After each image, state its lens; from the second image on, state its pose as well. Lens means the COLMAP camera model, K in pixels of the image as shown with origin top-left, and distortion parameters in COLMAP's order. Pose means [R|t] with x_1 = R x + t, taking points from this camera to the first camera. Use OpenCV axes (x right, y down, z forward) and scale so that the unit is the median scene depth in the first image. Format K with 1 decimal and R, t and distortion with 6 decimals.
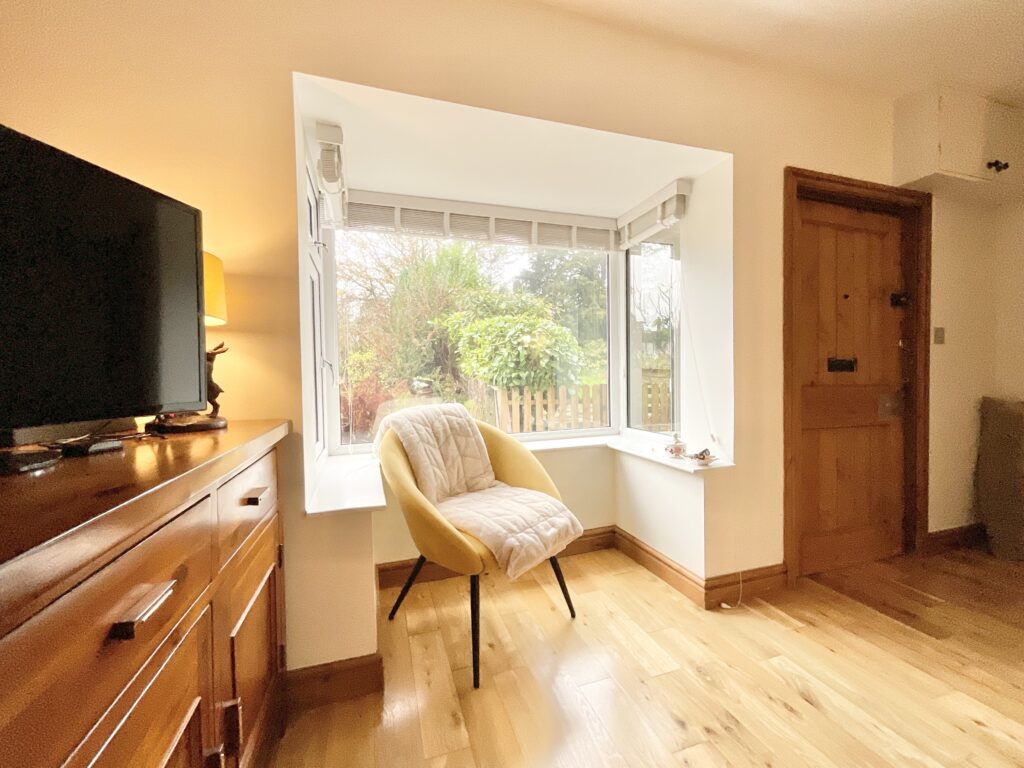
lens RADIAL K [[415.0, 0, 512.0], [0, 415.0, 384.0], [0, 0, 1]] dist [0.000410, -0.000232]
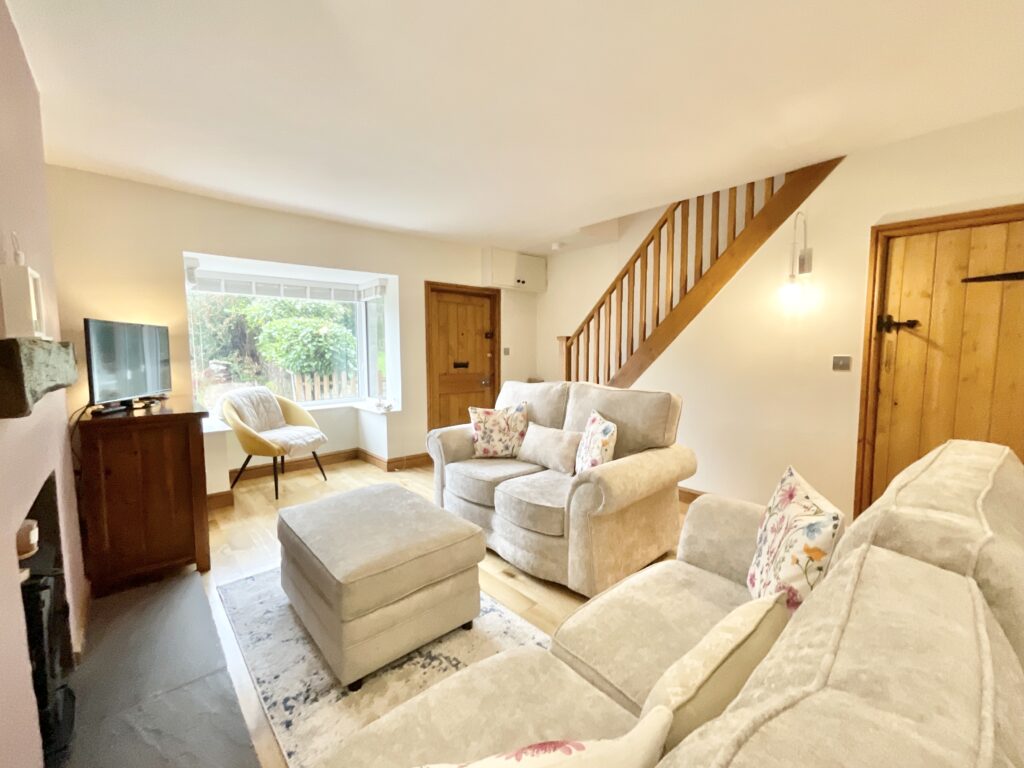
lens RADIAL K [[426.9, 0, 514.2], [0, 426.9, 384.7], [0, 0, 1]] dist [-0.000595, 0.000228]
pose [[0.914182, -0.021967, 0.404709, 0.120157], [-0.002041, 0.998268, 0.058796, -0.073245], [-0.405299, -0.054576, 0.912554, -1.163121]]
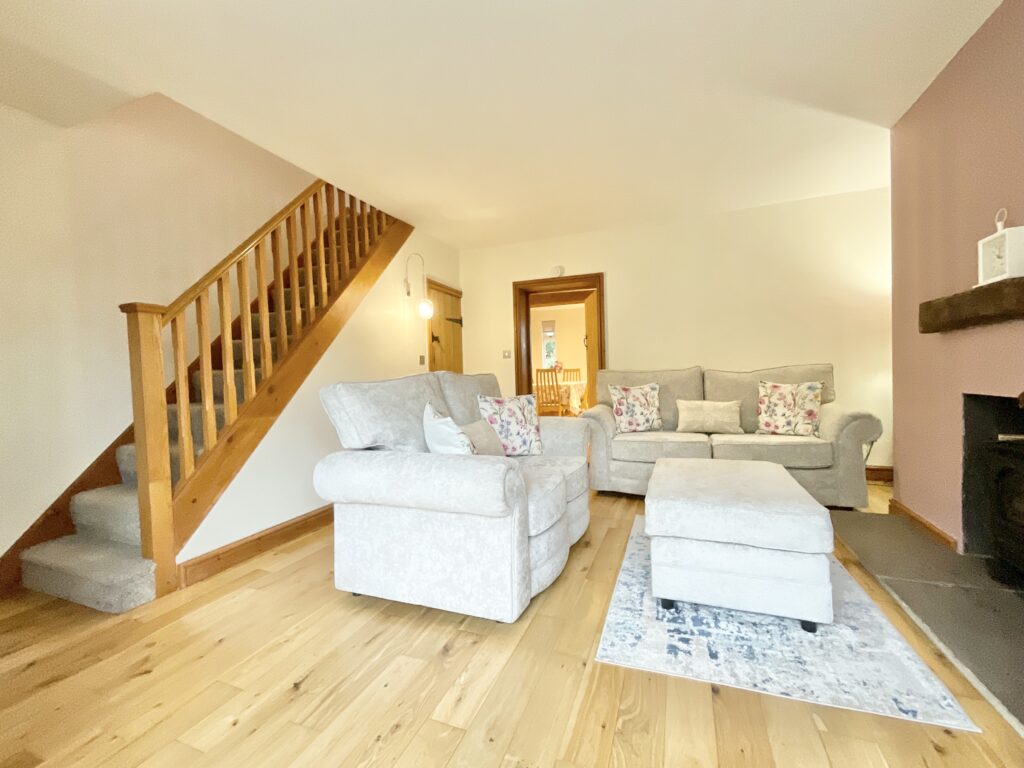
lens RADIAL K [[426.9, 0, 514.2], [0, 426.9, 384.7], [0, 0, 1]] dist [-0.000595, 0.000228]
pose [[-0.774140, 0.032422, 0.632183, -0.024690], [0.064934, 0.997487, 0.028358, 0.012212], [-0.629675, 0.063003, -0.774300, 0.682694]]
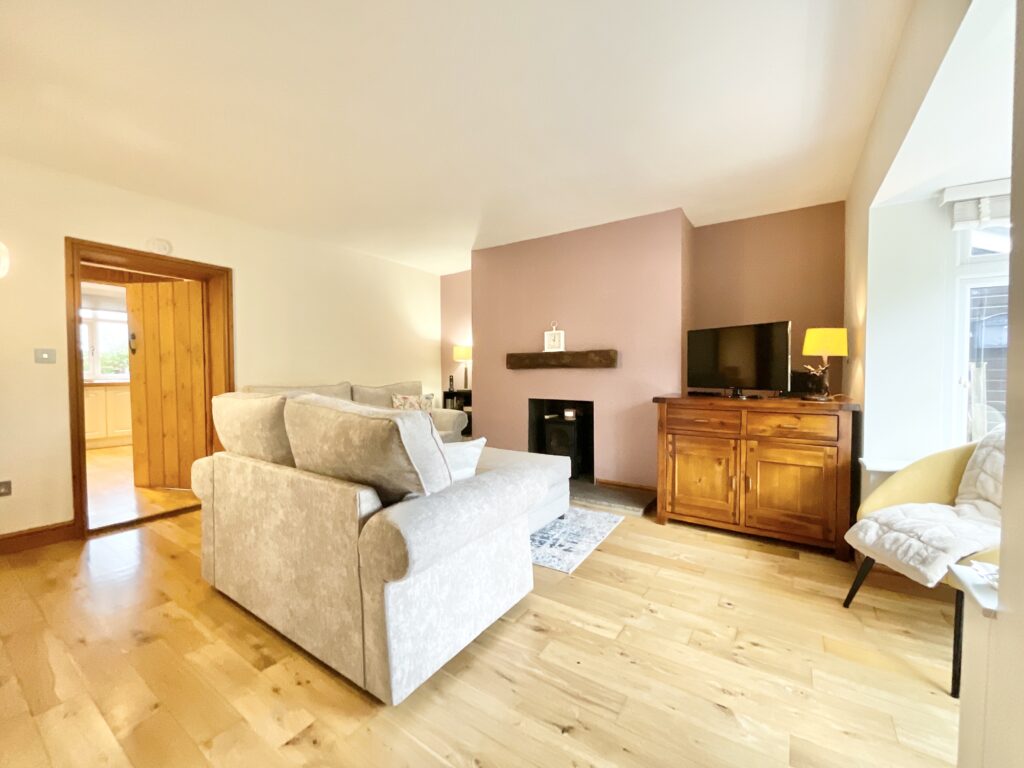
lens RADIAL K [[415.0, 0, 512.0], [0, 415.0, 384.0], [0, 0, 1]] dist [0.000410, -0.000232]
pose [[-0.783696, 0.044335, -0.619560, 0.998510], [0.005156, 0.997879, 0.064886, -0.068600], [0.621123, 0.047657, -0.782263, 0.807965]]
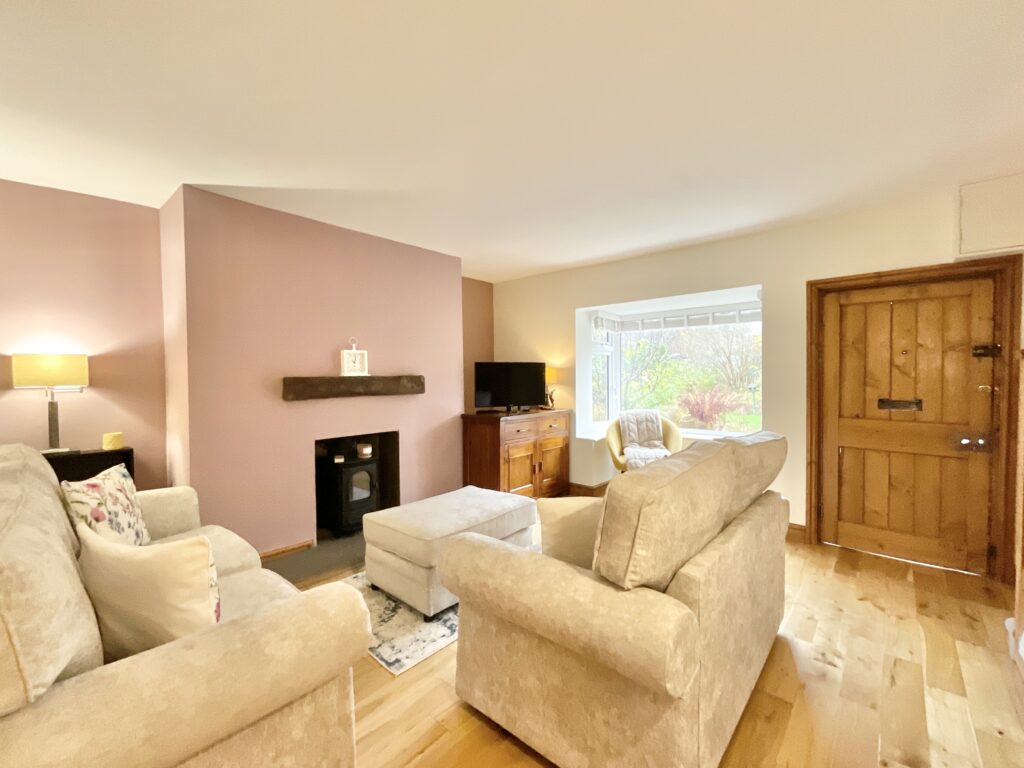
lens RADIAL K [[426.9, 0, 514.2], [0, 426.9, 384.7], [0, 0, 1]] dist [-0.000595, 0.000228]
pose [[0.515687, 0.033978, -0.856103, 1.270585], [-0.023755, 0.999396, 0.025356, -0.109195], [0.856447, 0.007261, 0.516183, -0.718604]]
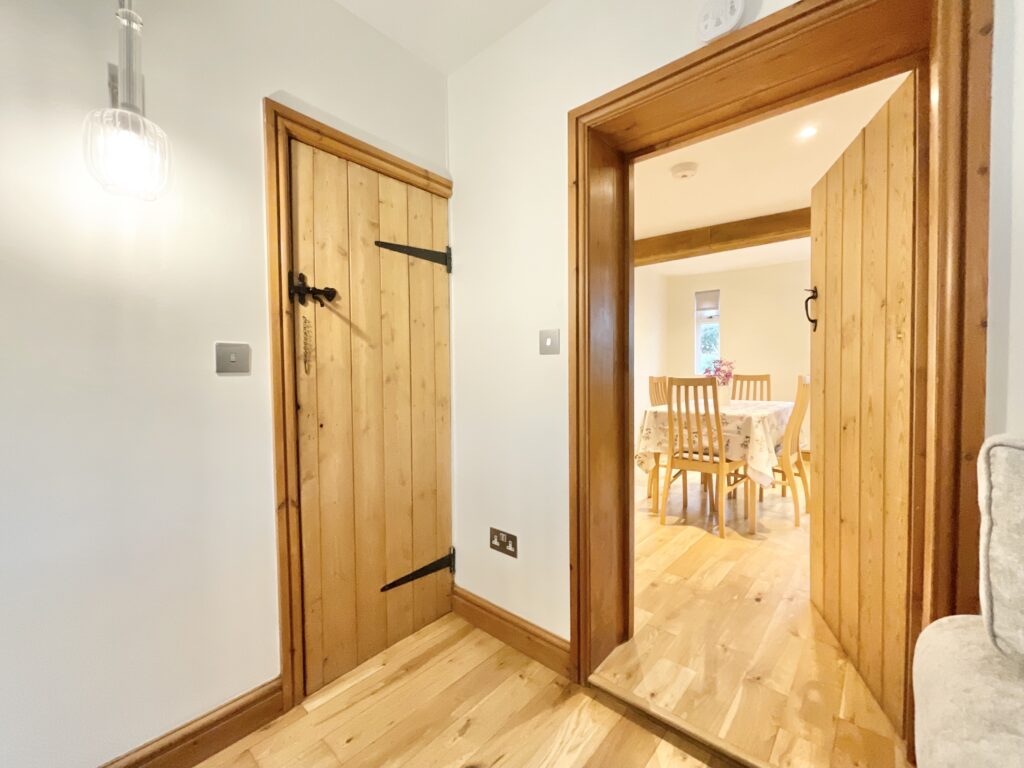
lens RADIAL K [[426.9, 0, 514.2], [0, 426.9, 384.7], [0, 0, 1]] dist [-0.000595, 0.000228]
pose [[-0.509671, 0.003220, 0.860363, 0.740554], [0.044509, 0.998753, 0.022629, -0.027449], [-0.859217, 0.049827, -0.509179, -0.496338]]
